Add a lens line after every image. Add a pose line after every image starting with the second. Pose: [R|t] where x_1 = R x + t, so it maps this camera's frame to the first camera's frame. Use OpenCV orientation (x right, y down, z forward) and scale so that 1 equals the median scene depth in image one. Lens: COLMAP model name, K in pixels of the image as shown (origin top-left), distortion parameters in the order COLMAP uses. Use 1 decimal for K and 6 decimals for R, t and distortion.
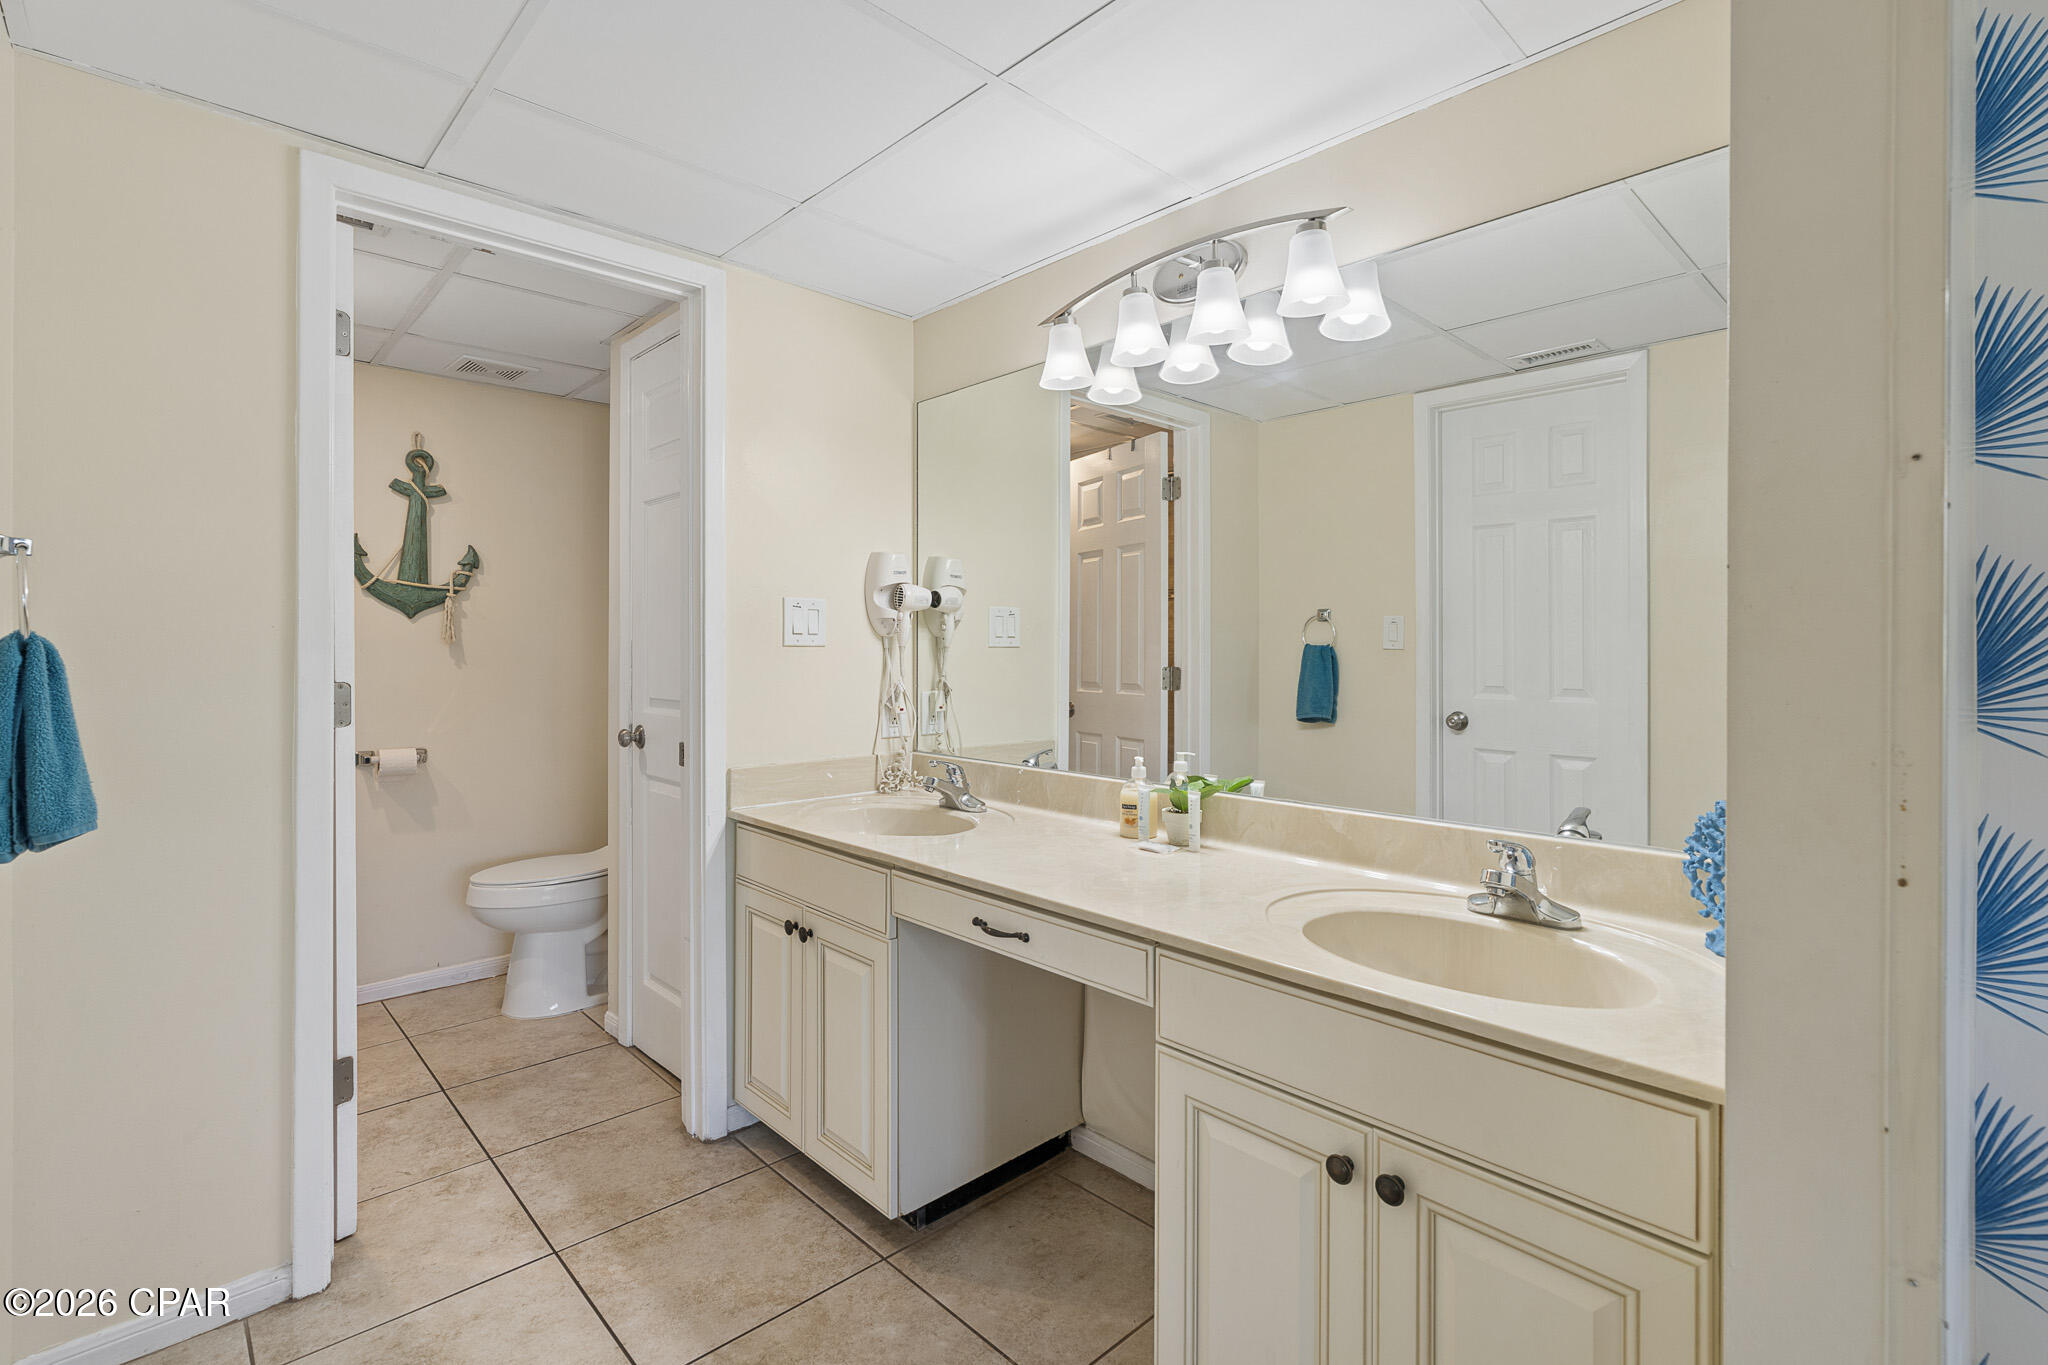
lens RADIAL K [[922.1, 0, 1012.3], [0, 922.1, 648.9], [0, 0, 1]] dist [-0.006940, 0.003072]
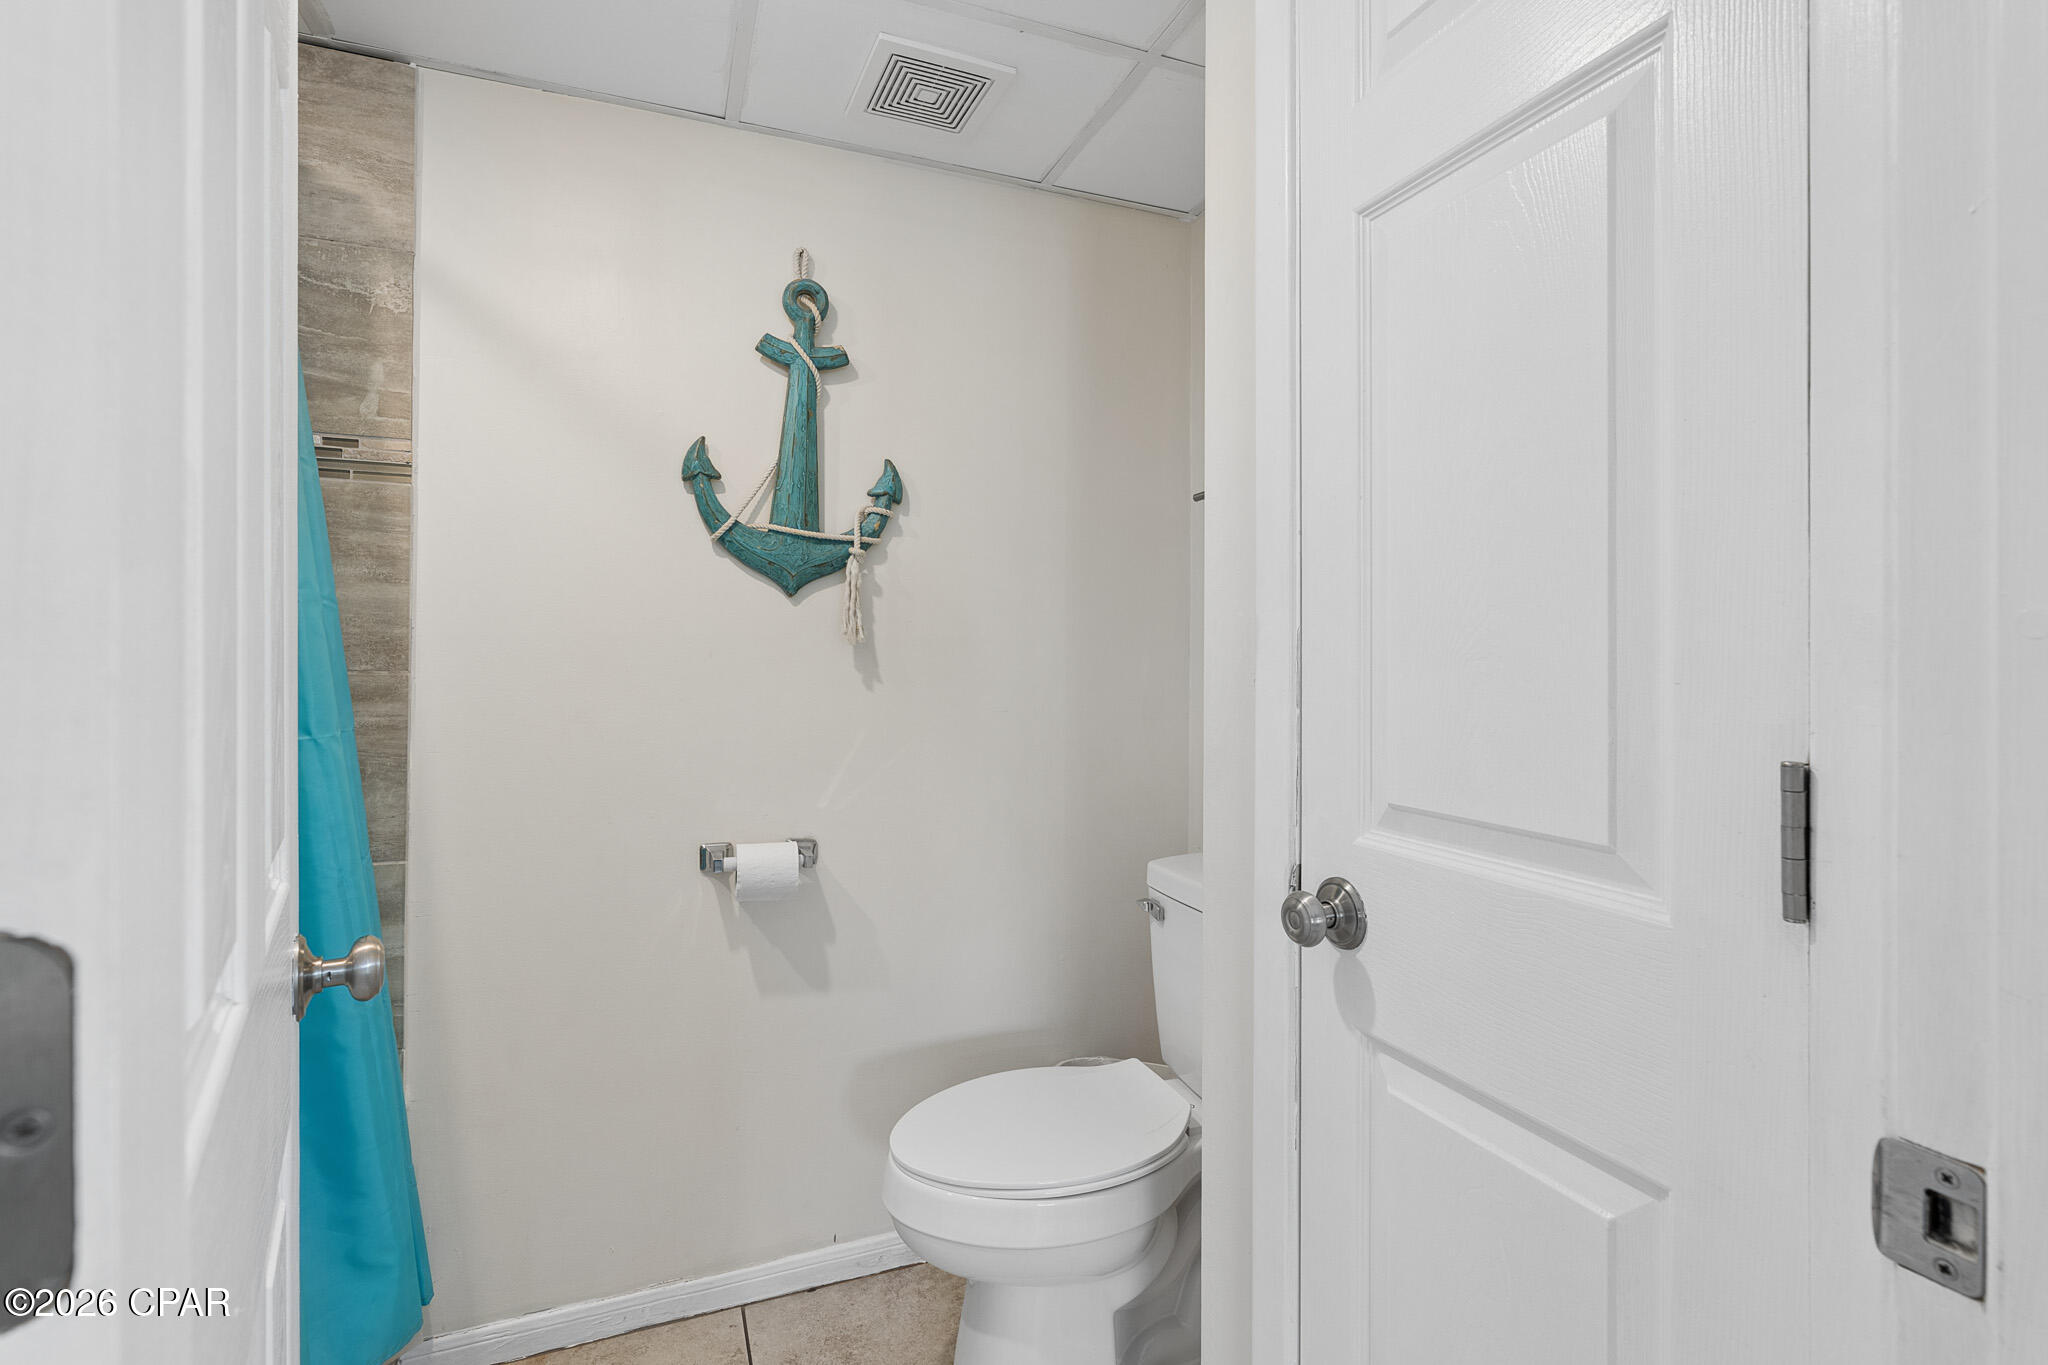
lens RADIAL K [[922.1, 0, 1025.8], [0, 922.1, 668.3], [0, 0, 1]] dist [-0.006940, 0.003072]
pose [[0.930685, 0.006727, -0.365761, -0.328941], [-0.003728, 0.999953, 0.008906, 0.003522], [0.365804, -0.006925, 0.930666, 0.548233]]
